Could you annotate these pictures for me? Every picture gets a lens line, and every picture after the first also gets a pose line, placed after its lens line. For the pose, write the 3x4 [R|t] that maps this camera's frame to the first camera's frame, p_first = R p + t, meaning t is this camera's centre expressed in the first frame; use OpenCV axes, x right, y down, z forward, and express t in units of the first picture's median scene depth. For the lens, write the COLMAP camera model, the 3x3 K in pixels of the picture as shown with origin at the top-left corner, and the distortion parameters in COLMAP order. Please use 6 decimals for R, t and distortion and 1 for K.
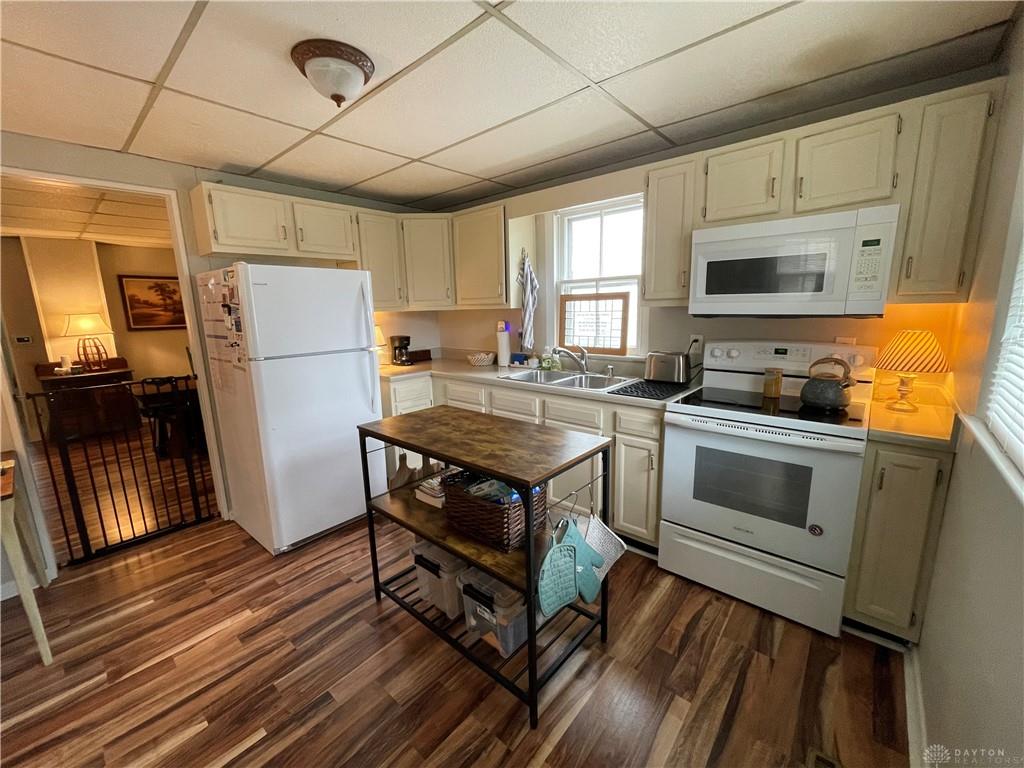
lens RADIAL K [[417.4, 0, 512.0], [0, 417.4, 384.0], [0, 0, 1]] dist [0.000256, 0.000093]
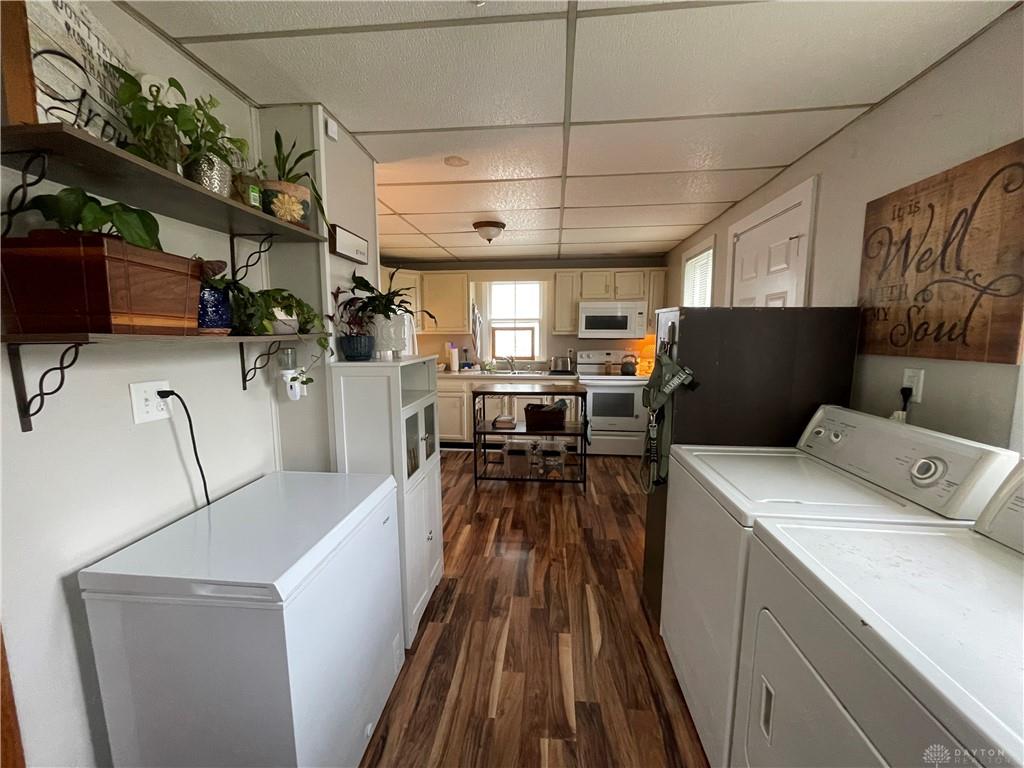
lens RADIAL K [[410.8, 0, 512.0], [0, 410.8, 384.0], [0, 0, 1]] dist [-0.001171, -0.000086]
pose [[0.818747, -0.047390, 0.572195, -1.059783], [0.089427, 0.994951, -0.045556, 0.137567], [-0.567147, 0.088468, 0.818851, -0.541684]]
